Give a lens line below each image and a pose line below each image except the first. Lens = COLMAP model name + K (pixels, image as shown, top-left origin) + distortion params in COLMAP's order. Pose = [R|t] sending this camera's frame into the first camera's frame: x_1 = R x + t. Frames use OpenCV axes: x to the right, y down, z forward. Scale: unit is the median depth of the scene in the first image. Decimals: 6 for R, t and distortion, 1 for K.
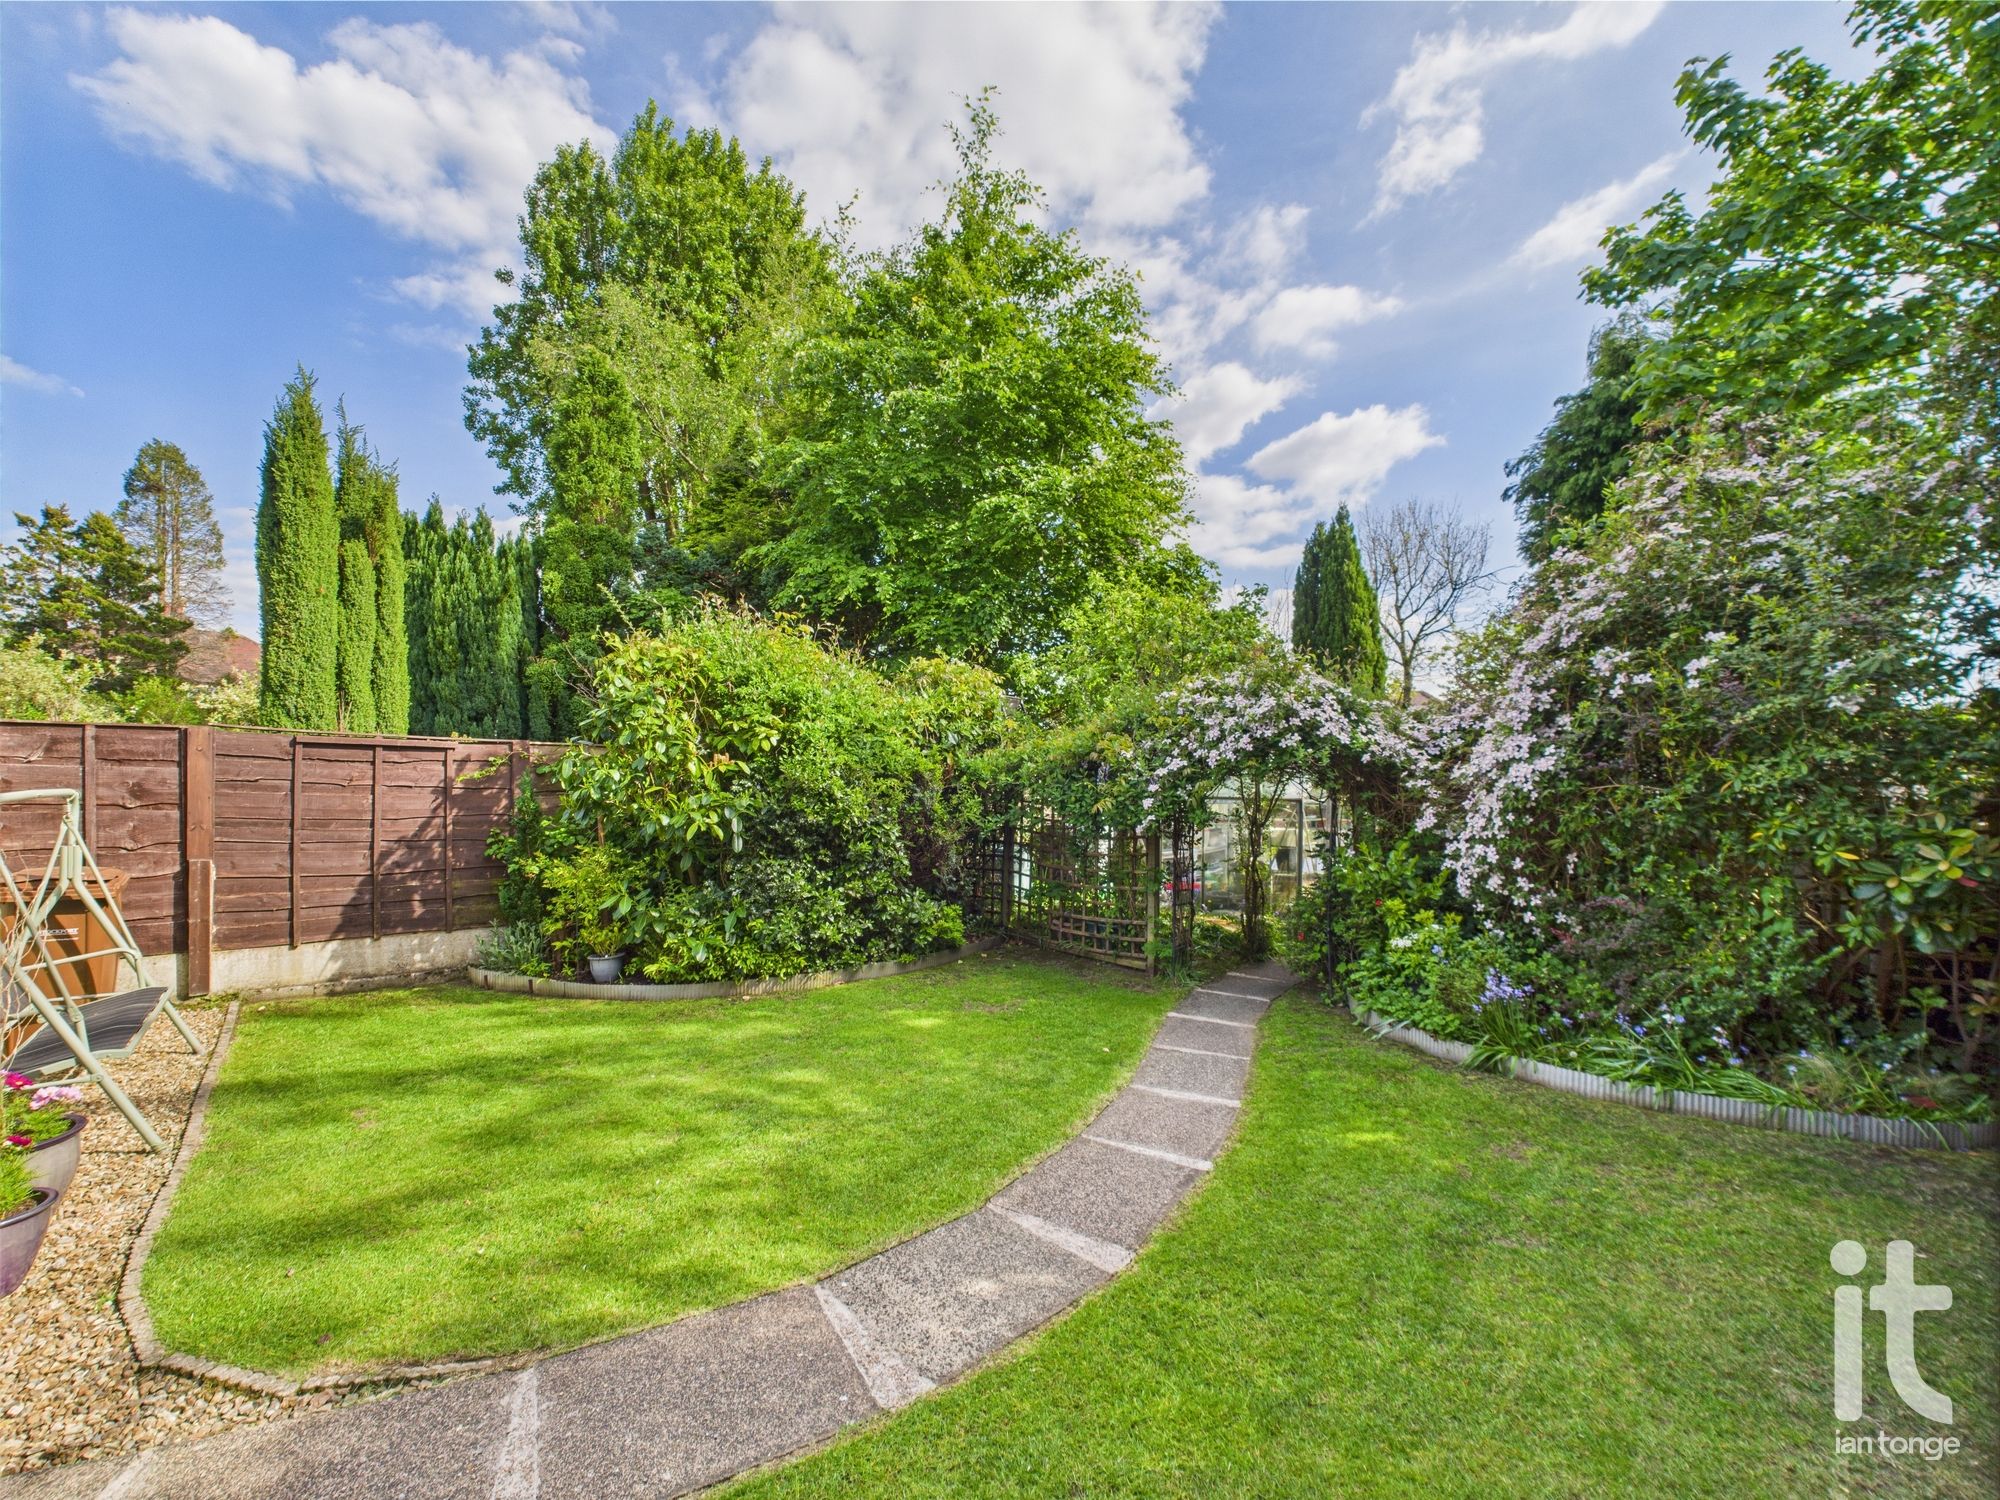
lens RADIAL K [[805.8, 0, 1000.0], [0, 805.8, 789.0], [0, 0, 1]] dist [0.002378, -0.000252]
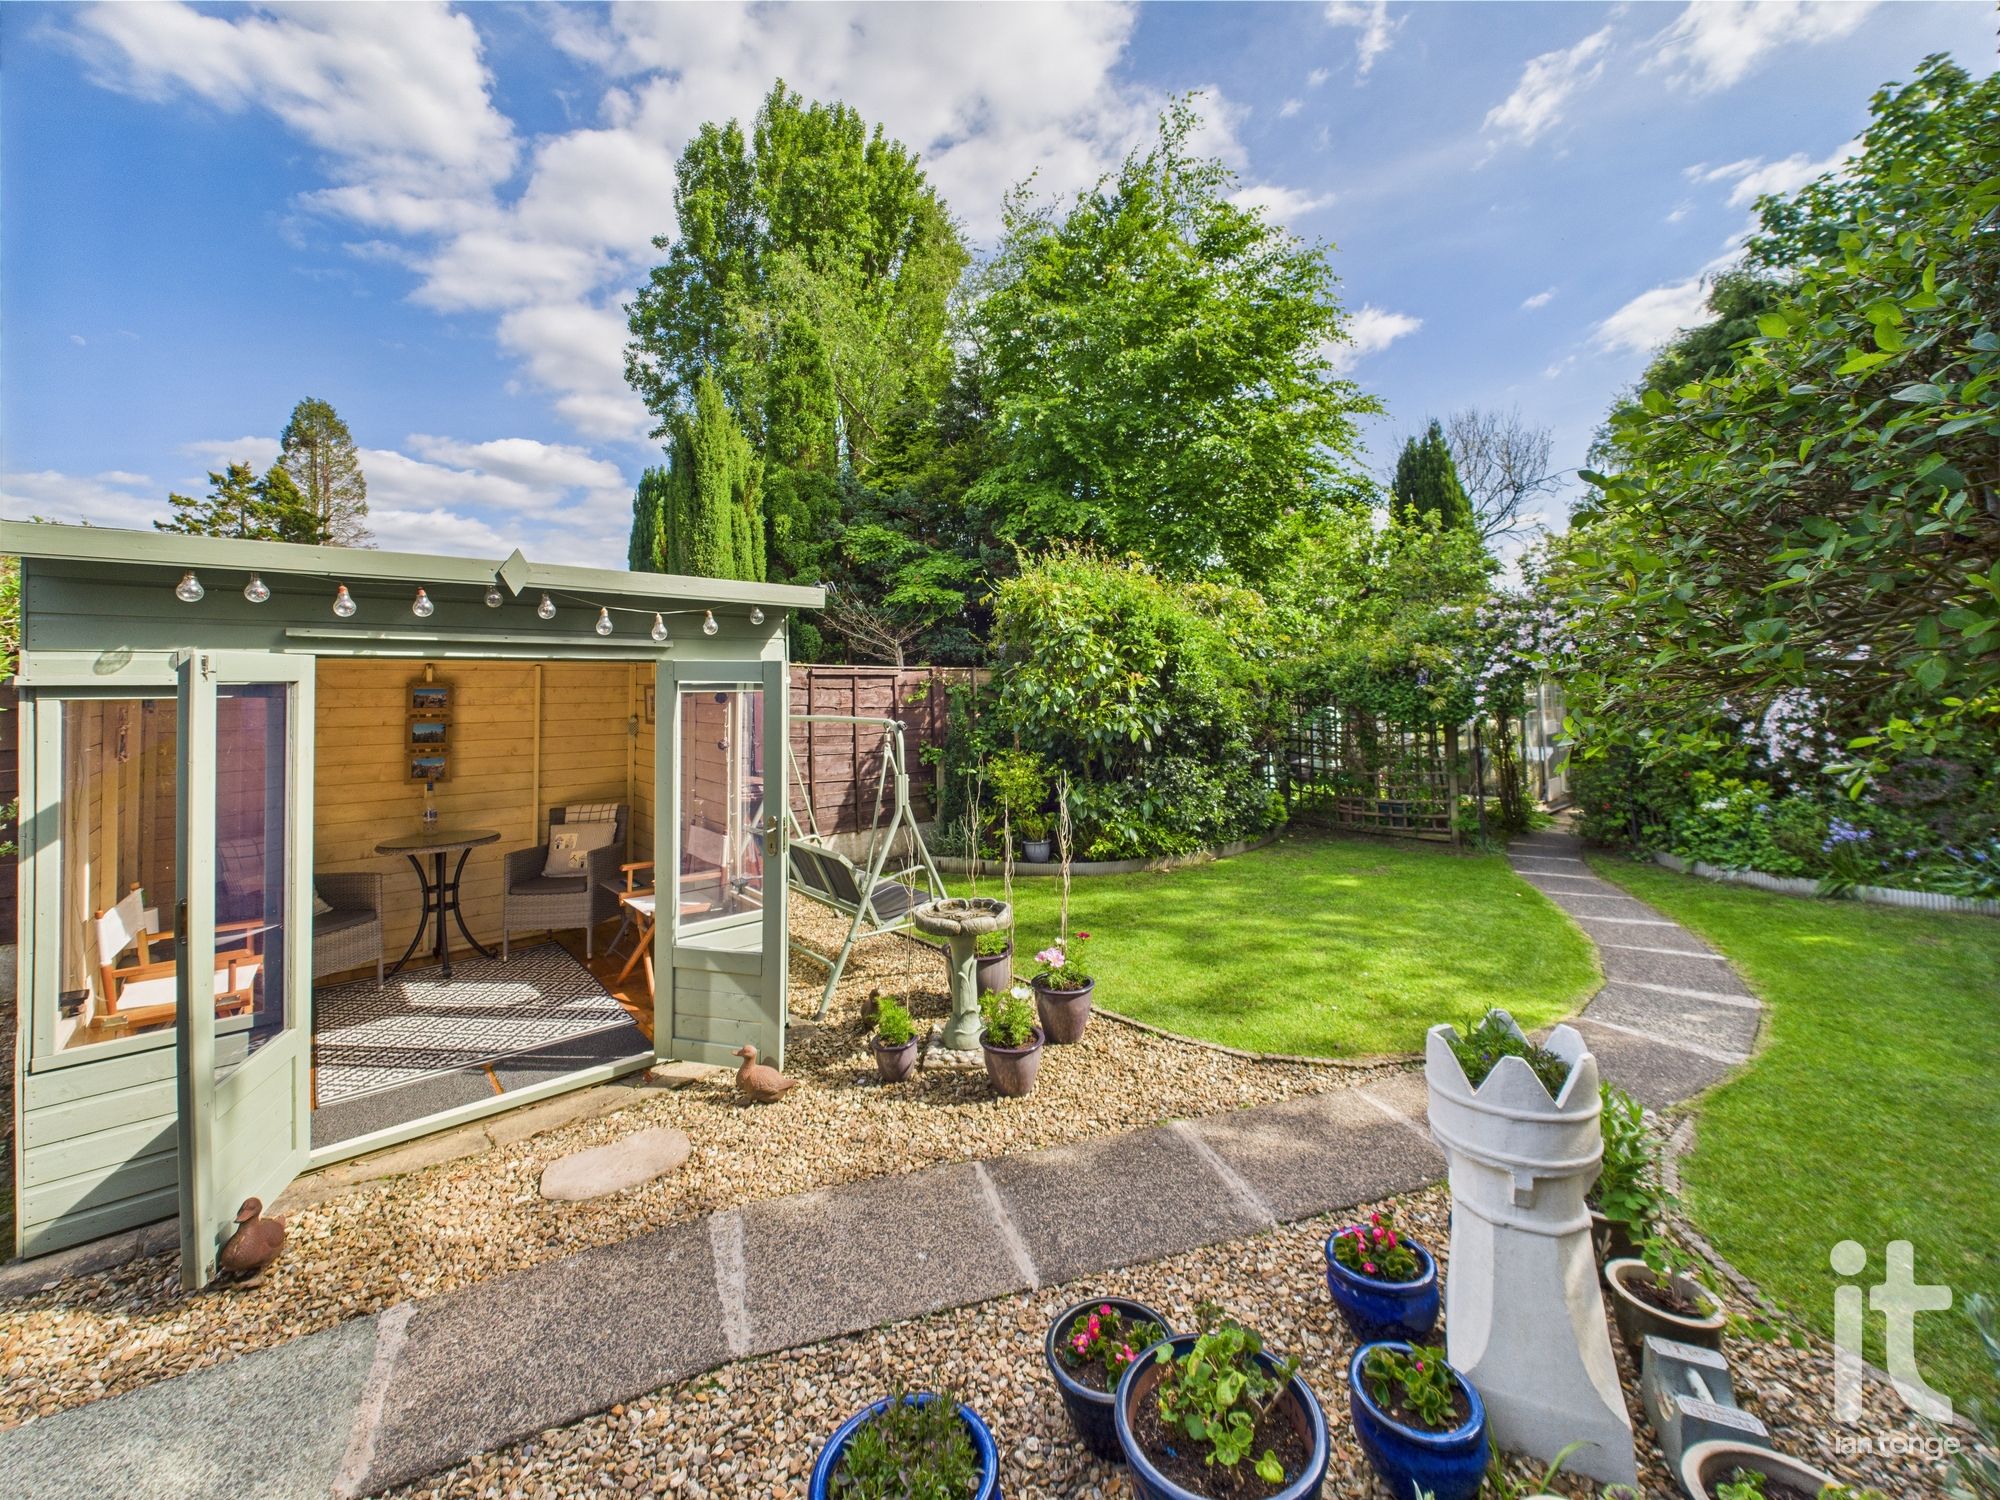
lens RADIAL K [[805.8, 0, 999.1], [0, 805.8, 676.5], [0, 0, 1]] dist [0.002378, -0.000252]
pose [[0.999398, -0.034452, -0.004172, -0.503172], [0.034332, 0.999074, -0.025939, -0.011267], [0.005062, 0.025780, 0.999655, -0.213406]]
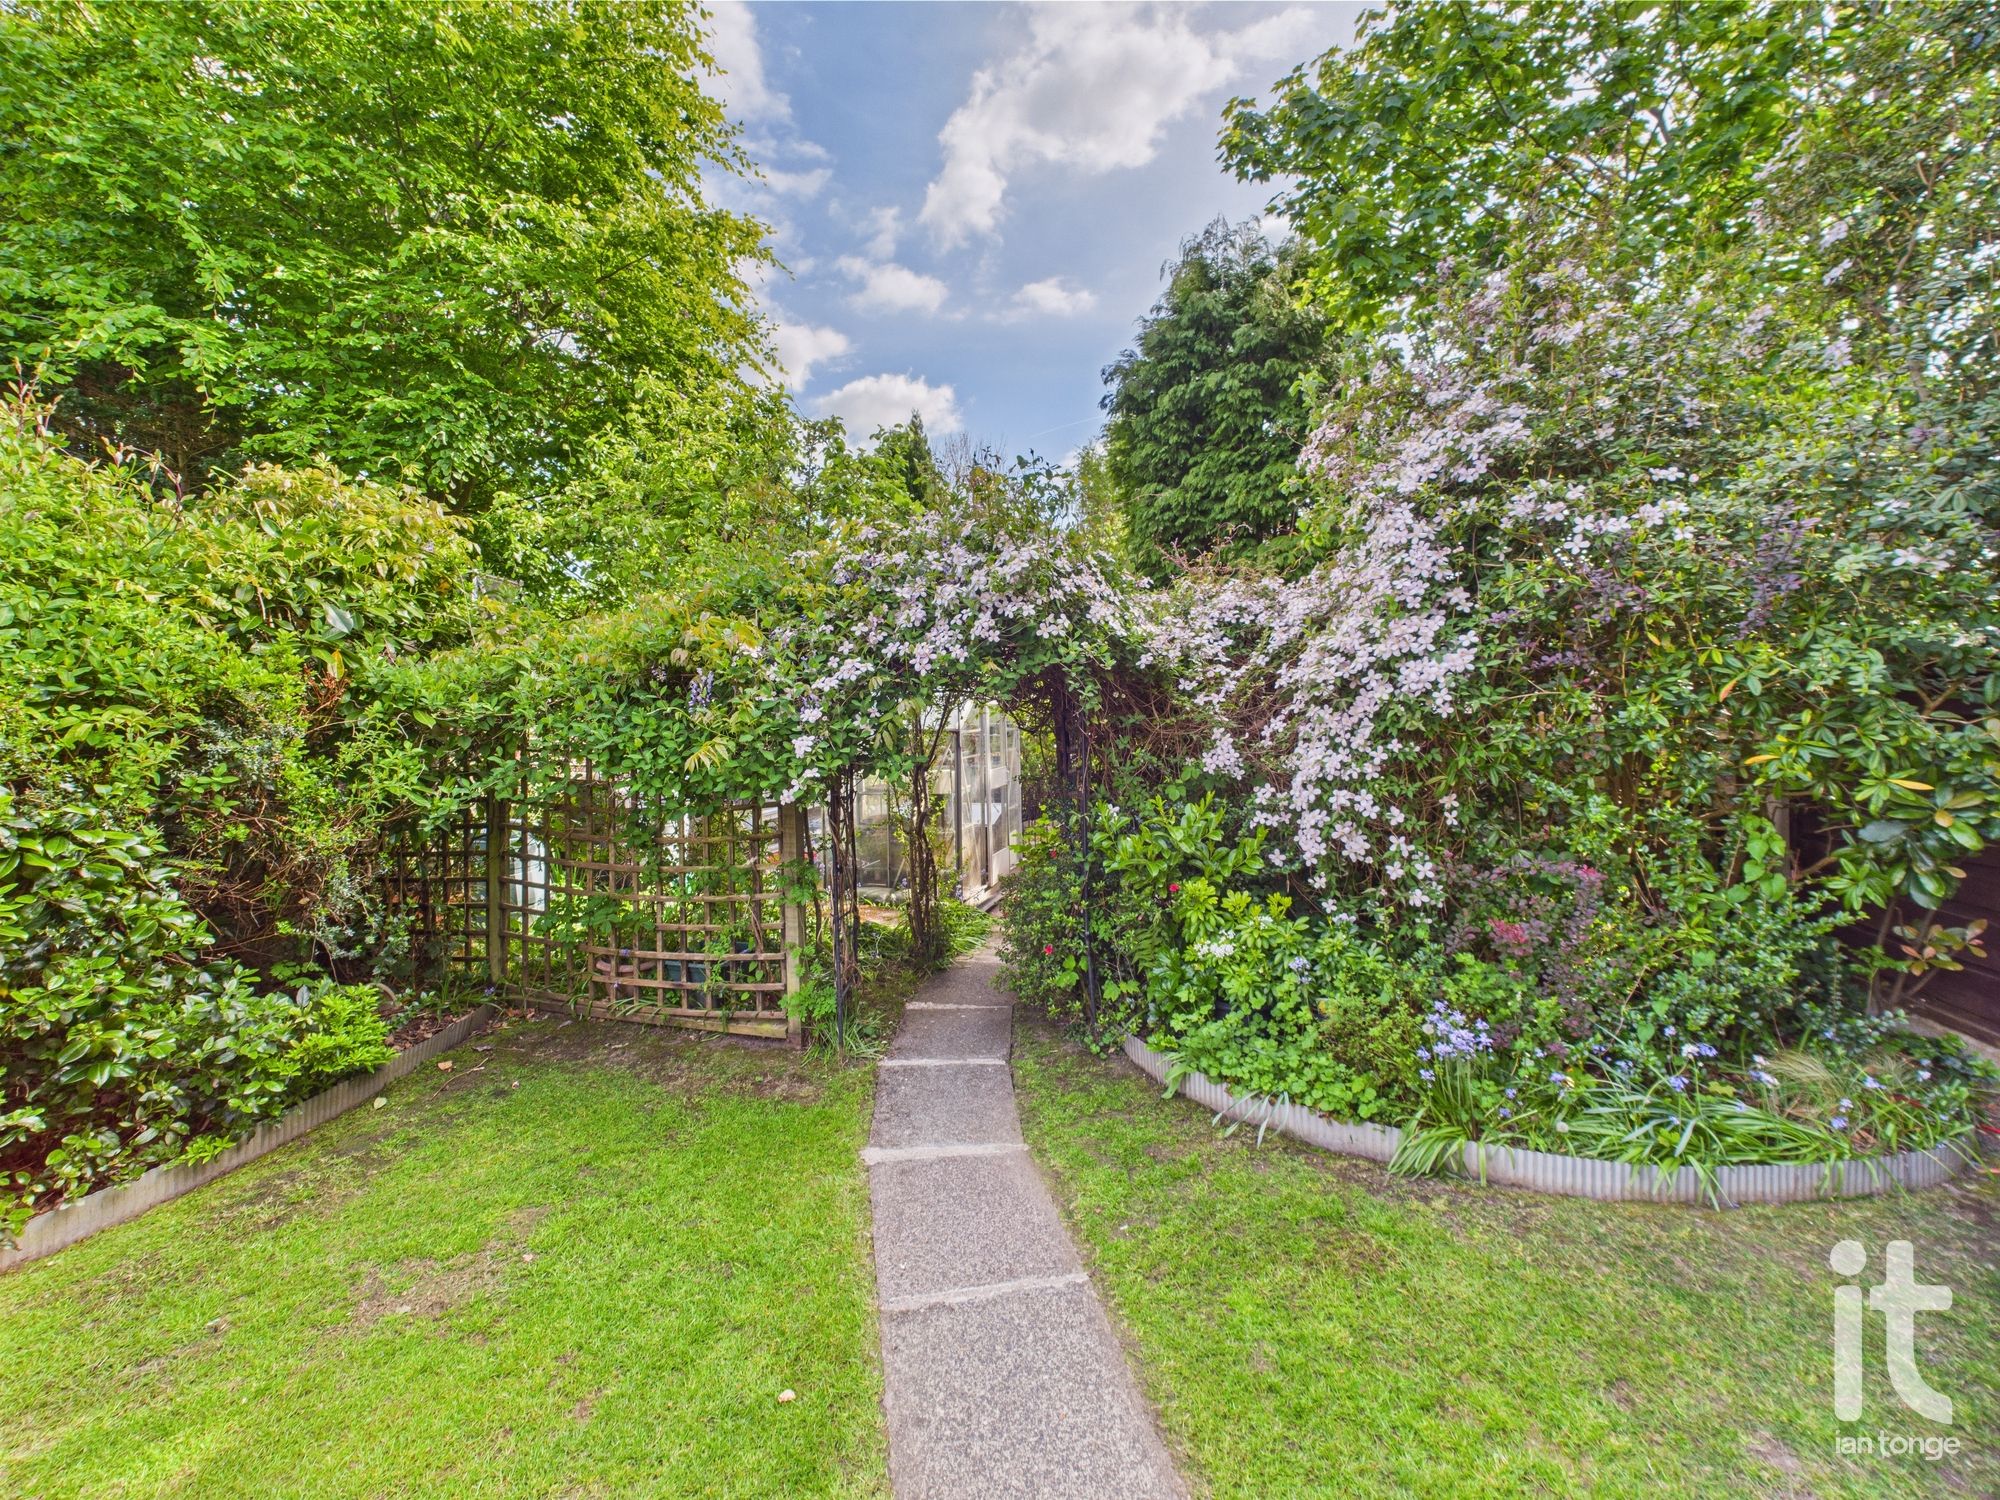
lens RADIAL K [[805.8, 0, 998.5], [0, 805.8, 744.7], [0, 0, 1]] dist [0.002378, -0.000252]
pose [[0.852386, -0.040054, 0.521377, 0.022201], [0.026277, 0.999083, 0.033793, 0.002912], [-0.522252, -0.015105, 0.852657, 0.470431]]
